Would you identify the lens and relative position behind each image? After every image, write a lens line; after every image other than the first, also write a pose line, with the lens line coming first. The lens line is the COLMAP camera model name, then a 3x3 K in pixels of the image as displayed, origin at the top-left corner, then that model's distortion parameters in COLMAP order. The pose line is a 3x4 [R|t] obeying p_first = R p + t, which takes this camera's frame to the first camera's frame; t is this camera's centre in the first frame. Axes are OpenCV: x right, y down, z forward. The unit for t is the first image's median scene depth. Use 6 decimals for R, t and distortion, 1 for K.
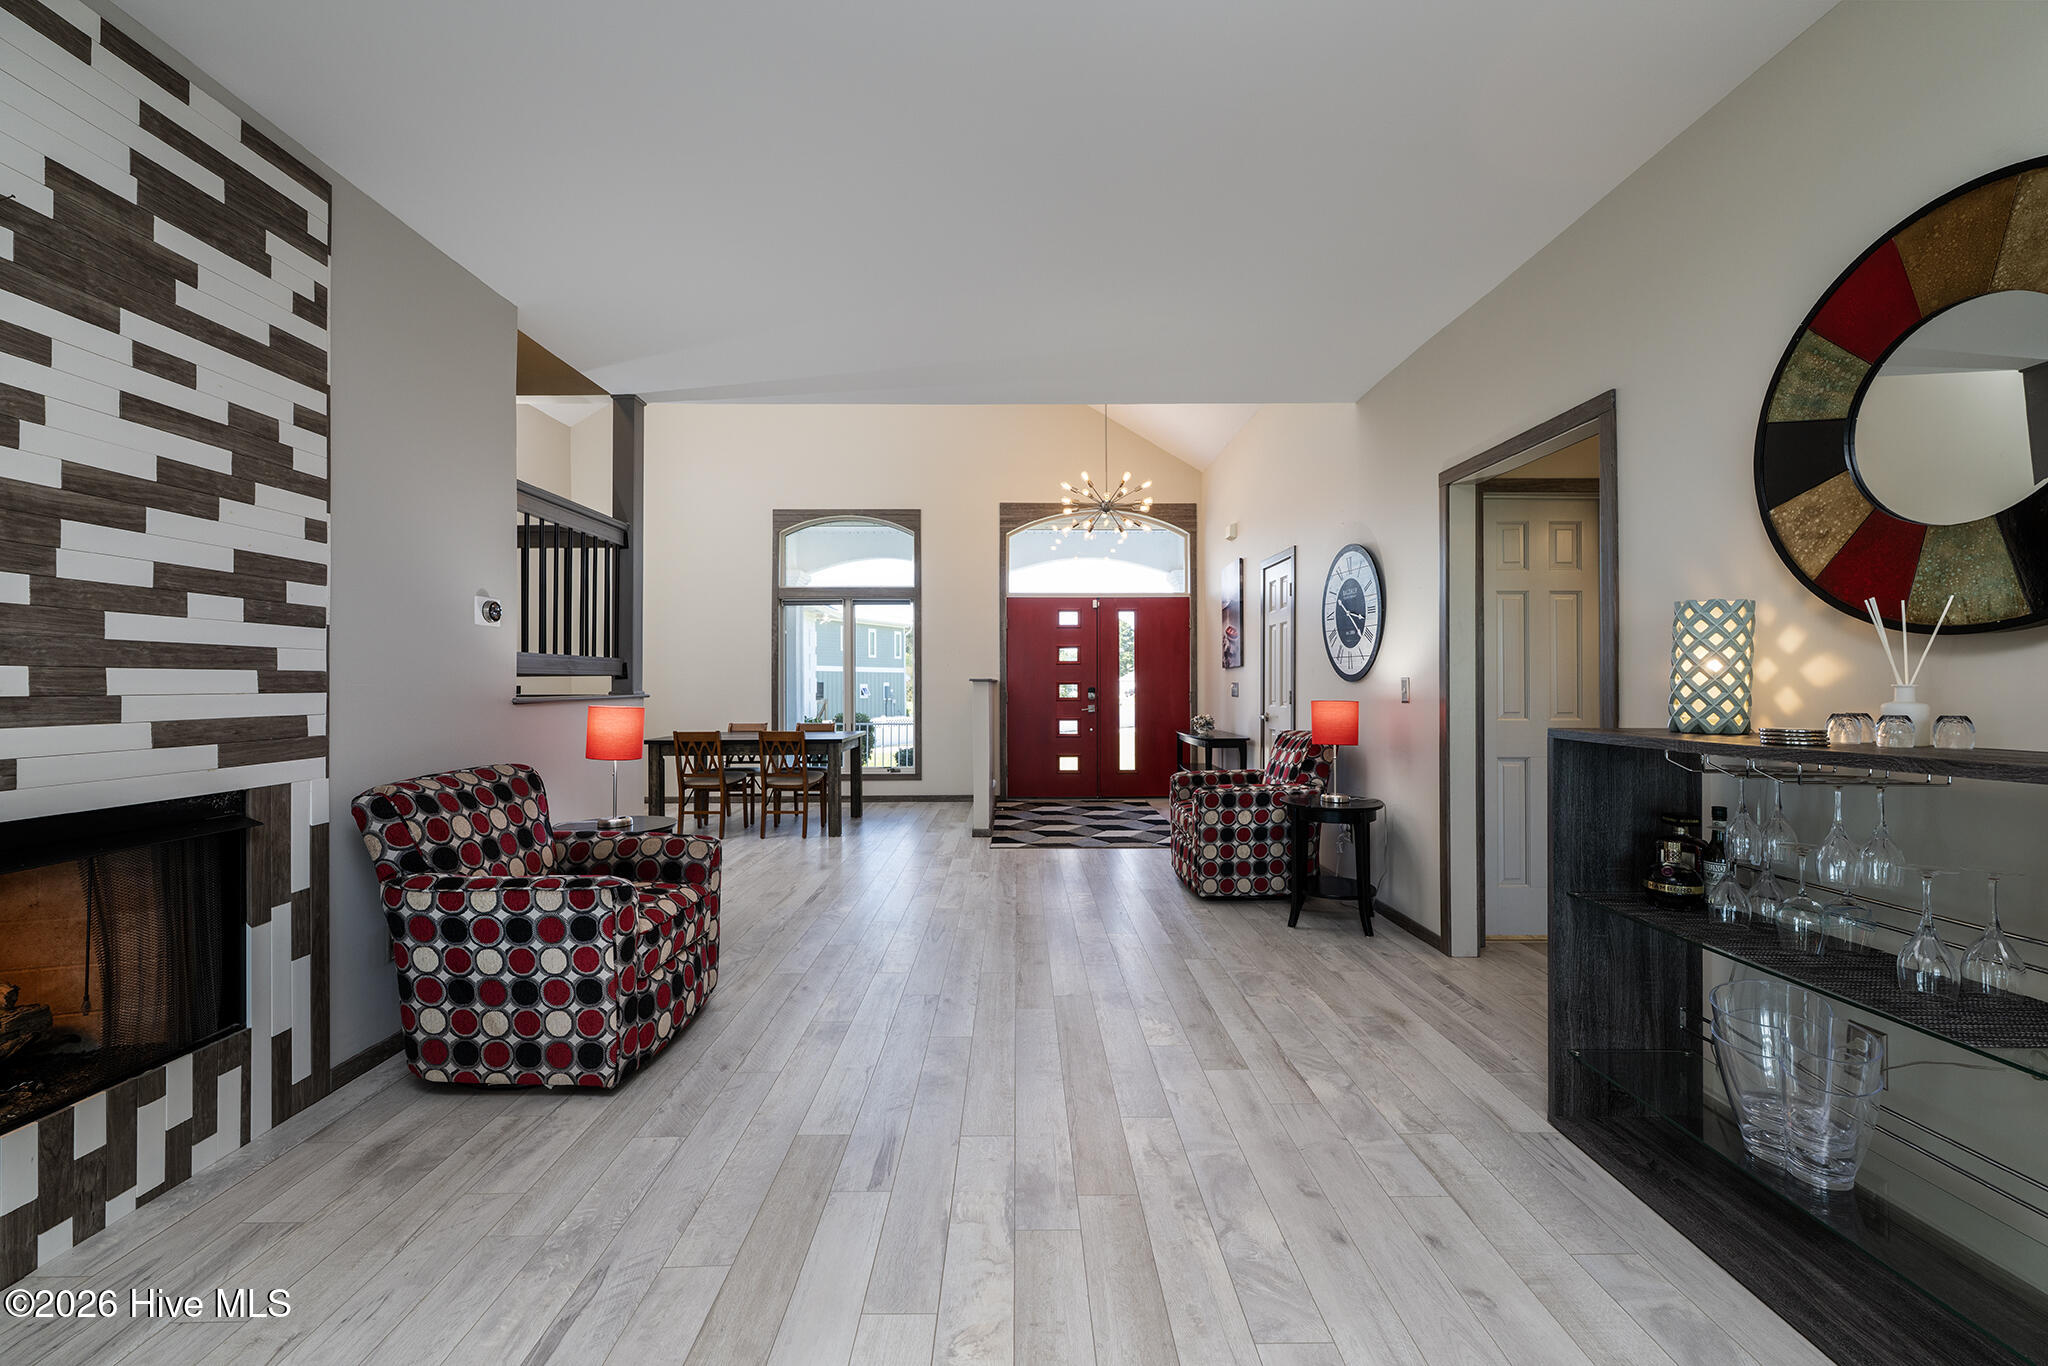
lens RADIAL K [[810.0, 0, 1018.8], [0, 810.0, 686.4], [0, 0, 1]] dist [-0.000910, -0.000336]
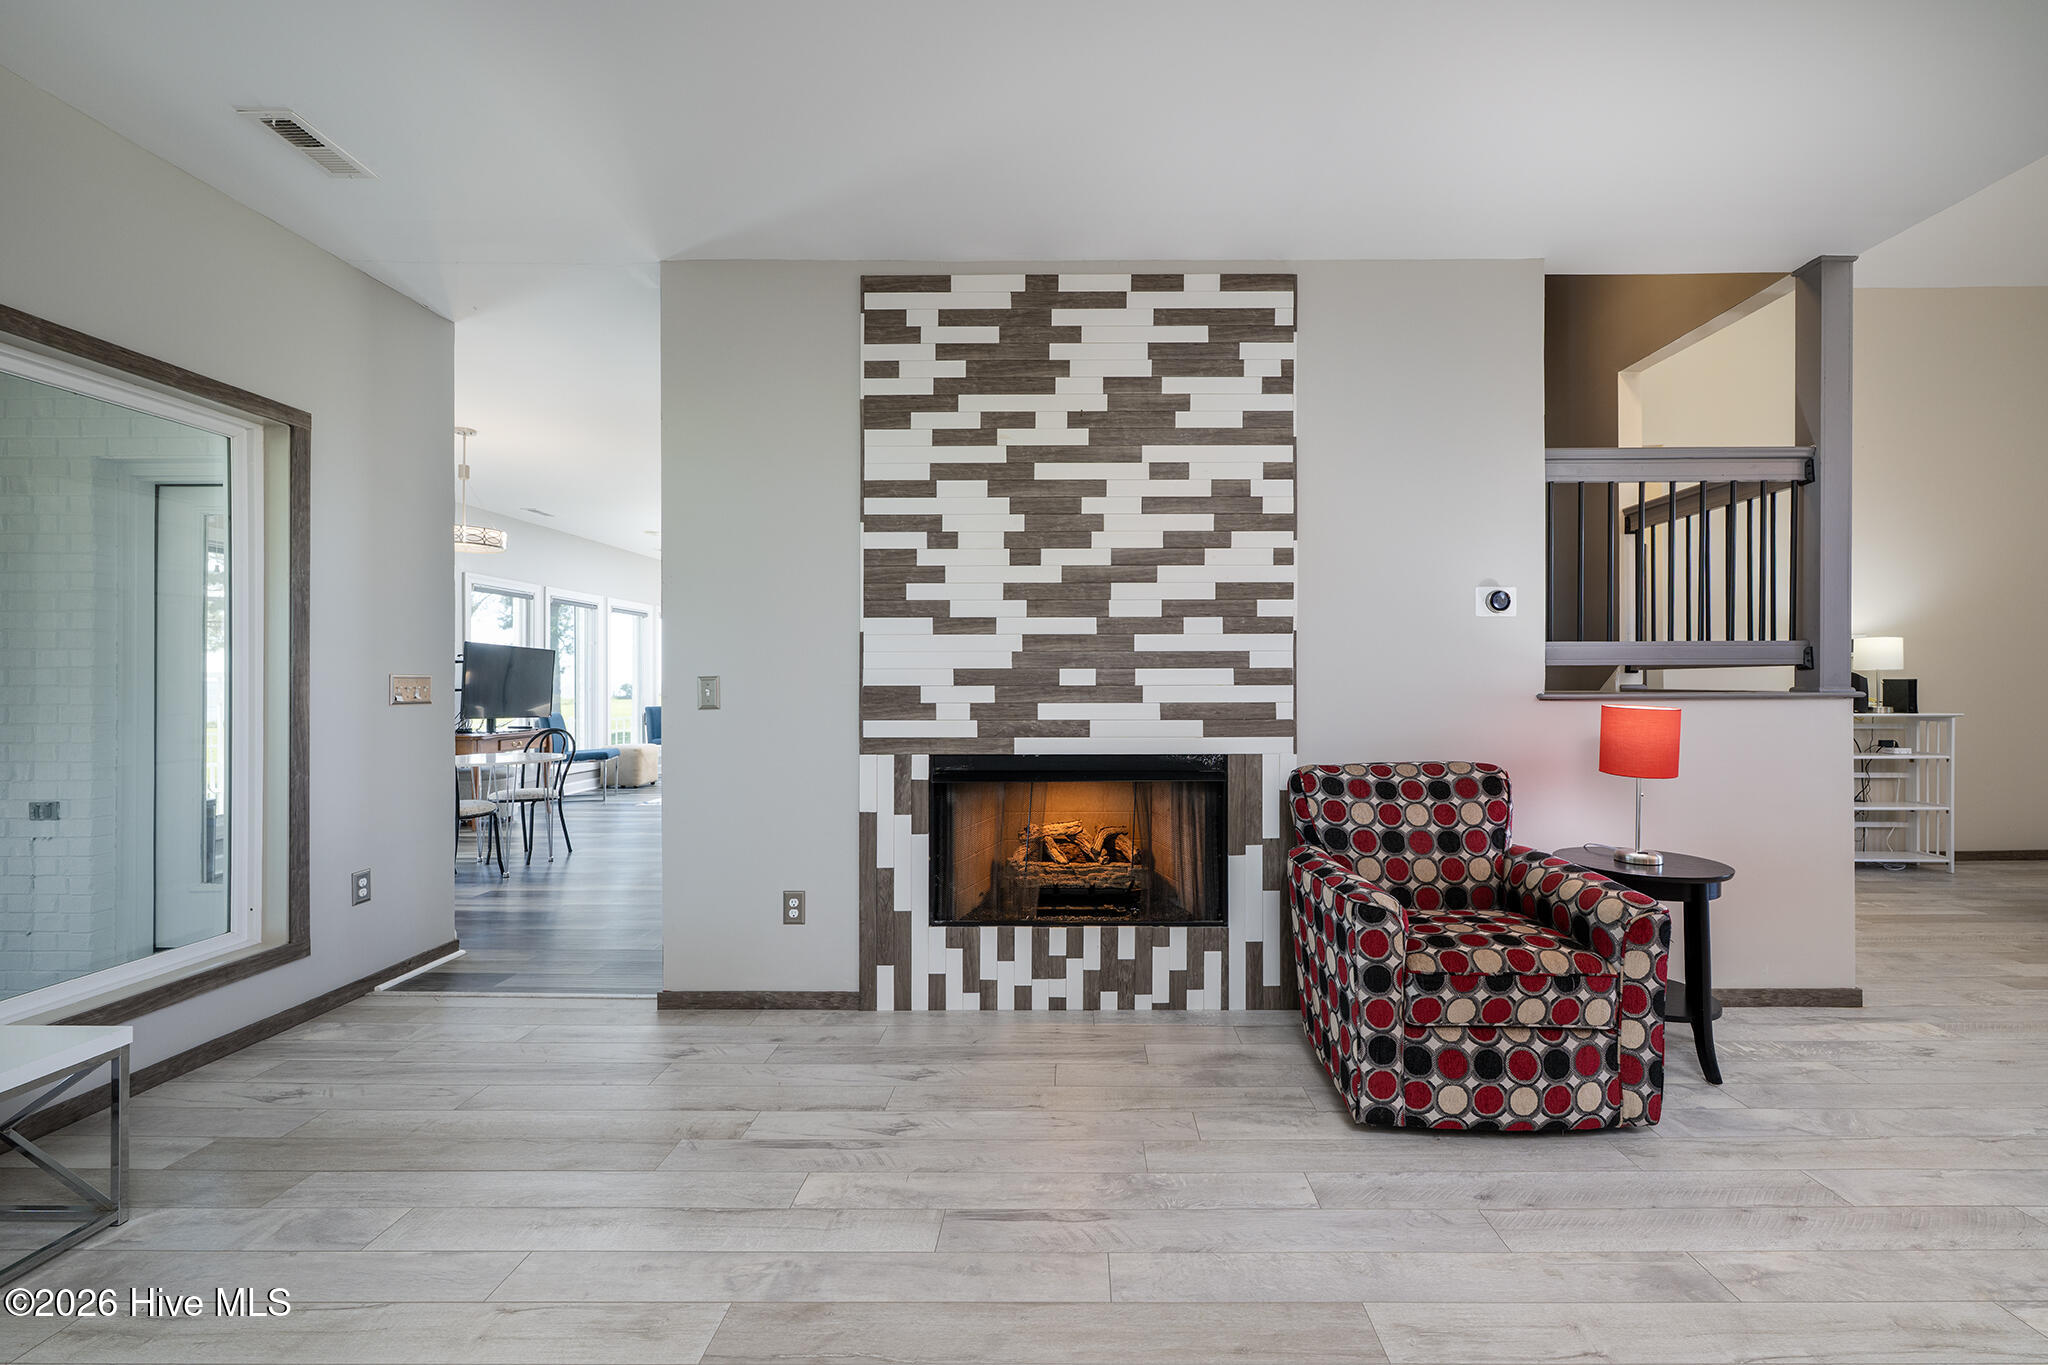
lens RADIAL K [[826.1, 0, 1072.1], [0, 826.1, 679.0], [0, 0, 1]] dist [-0.001172, -0.000041]
pose [[-0.006287, 0.000585, -0.999980, 0.423181], [-0.000516, 1.000000, 0.000588, -0.002460], [0.999980, 0.000519, -0.006286, 0.681243]]
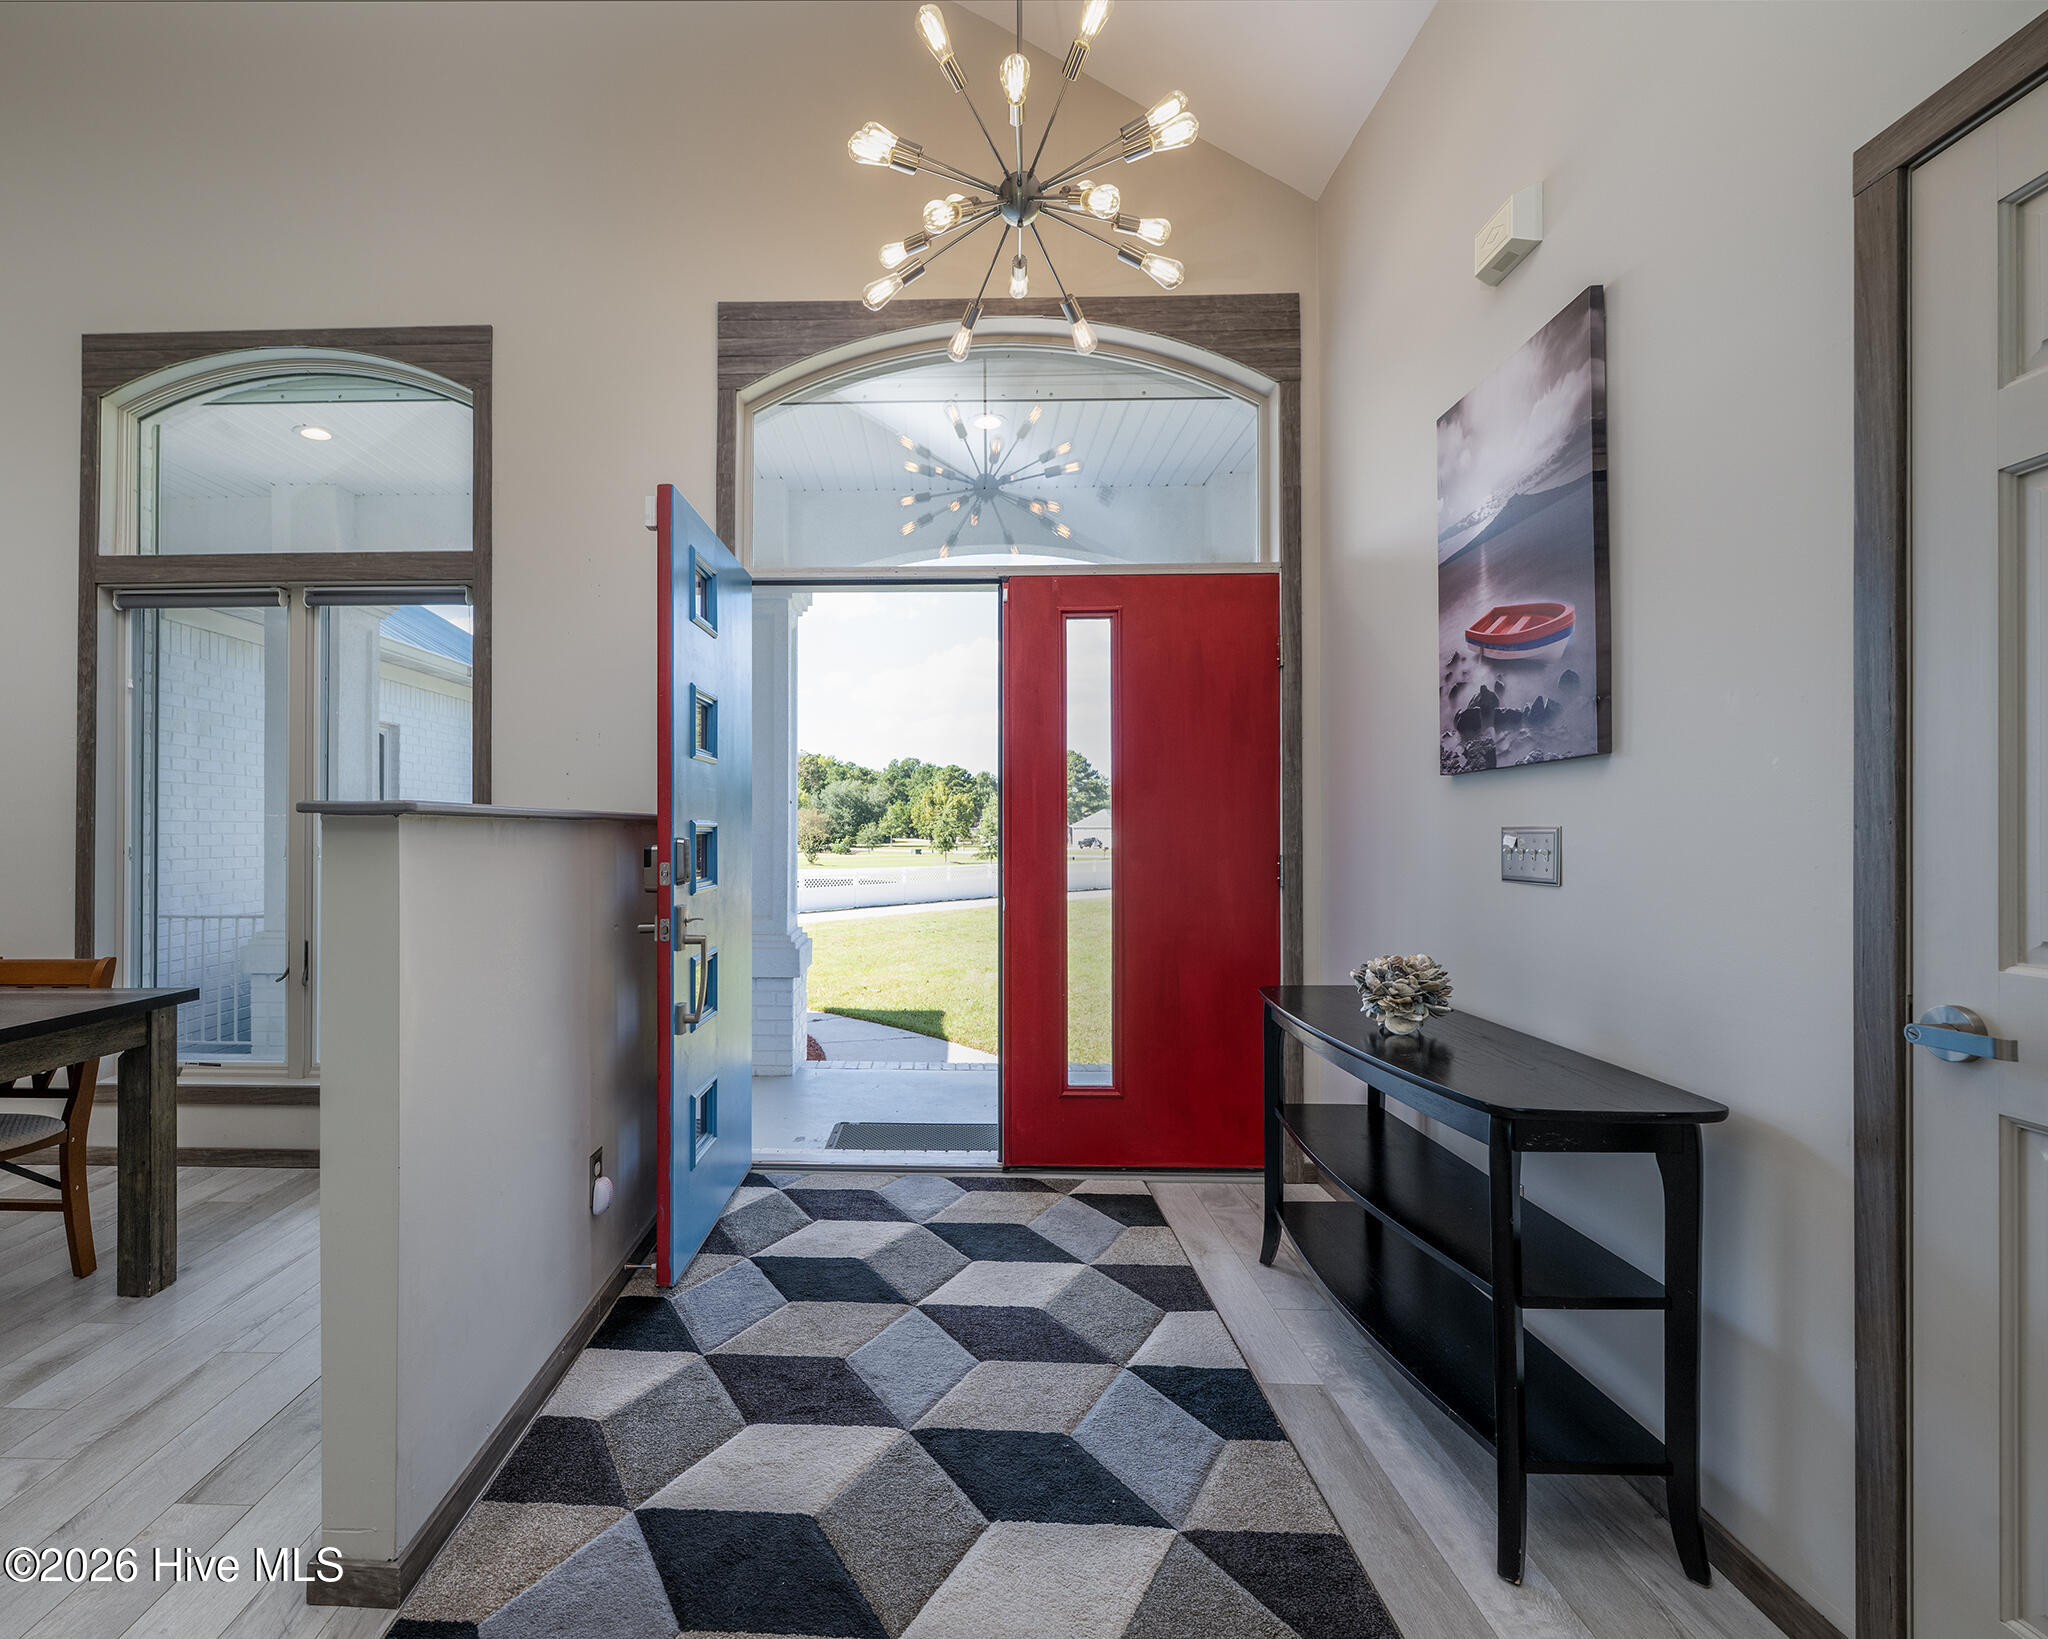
lens RADIAL K [[974.2, 0, 919.2], [0, 974.2, 818.5], [0, 0, 1]] dist [-0.003323, -0.000637]
pose [[0.999351, 0.002467, -0.035936, 0.269664], [-0.003059, 0.999860, -0.016423, -0.006058], [0.035891, 0.016522, 0.999219, 2.070104]]
